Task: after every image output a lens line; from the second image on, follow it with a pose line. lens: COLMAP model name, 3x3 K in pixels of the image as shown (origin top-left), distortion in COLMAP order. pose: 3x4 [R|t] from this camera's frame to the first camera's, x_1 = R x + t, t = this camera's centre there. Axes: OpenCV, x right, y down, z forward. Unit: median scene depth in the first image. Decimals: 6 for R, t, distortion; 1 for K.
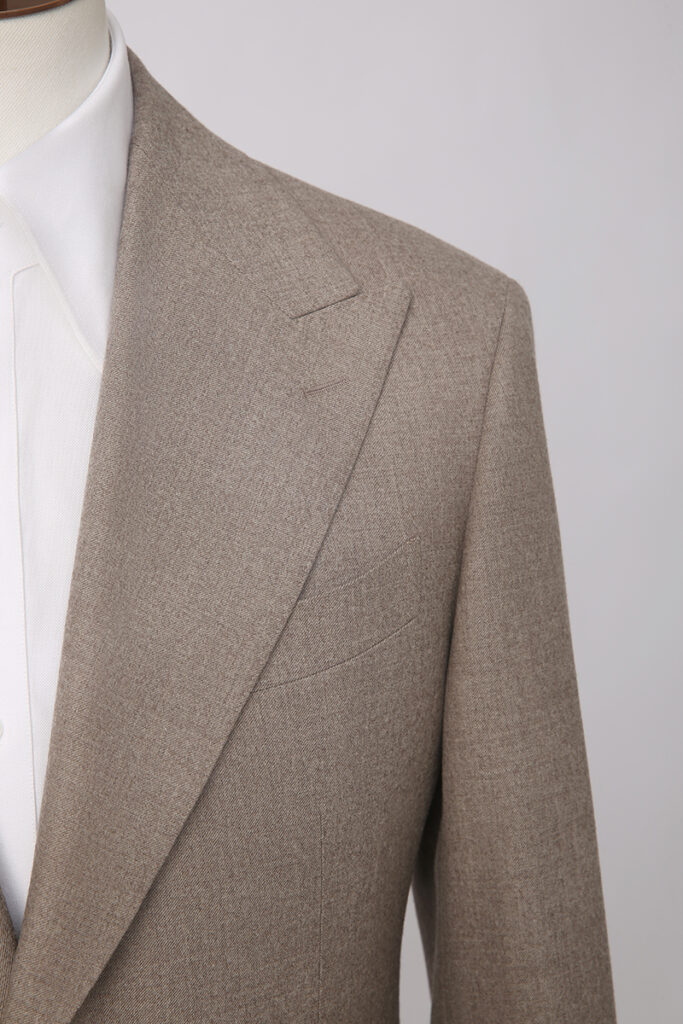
lens RADIAL K [[1773.5, 0, 341.5], [0, 1773.5, 512.0], [0, 0, 1]] dist [0.091043, 0.060911]
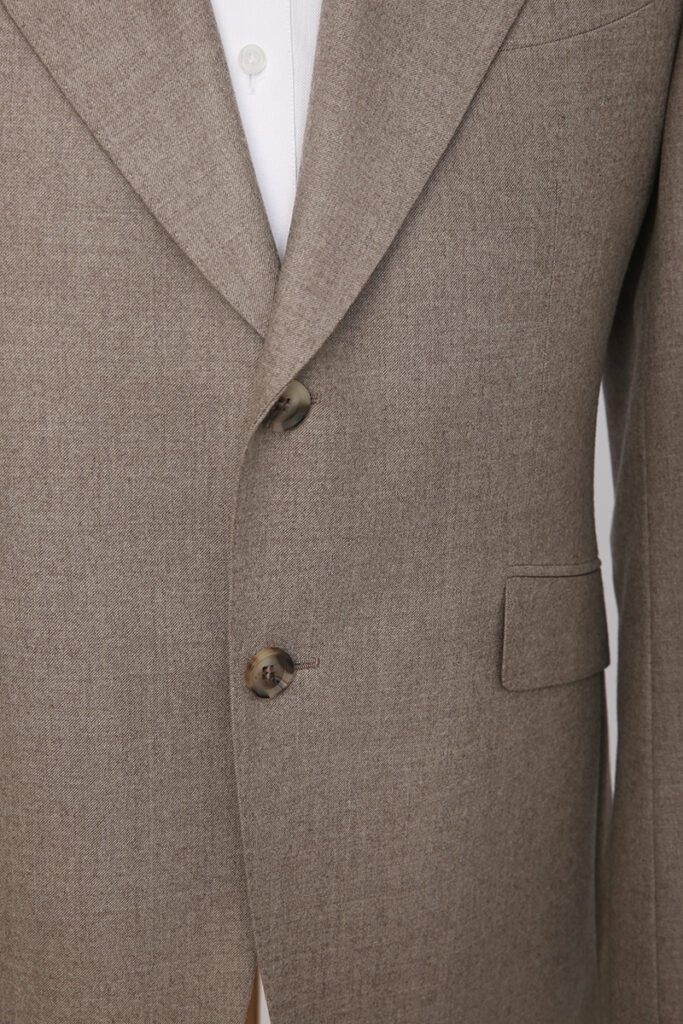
lens RADIAL K [[1773.5, 0, 341.5], [0, 1773.5, 512.0], [0, 0, 1]] dist [0.091043, 0.060911]
pose [[0.999561, 0.026879, -0.012435, -0.123444], [-0.025685, 0.995799, 0.087891, 0.283023], [0.014746, -0.087533, 0.996052, -0.051757]]
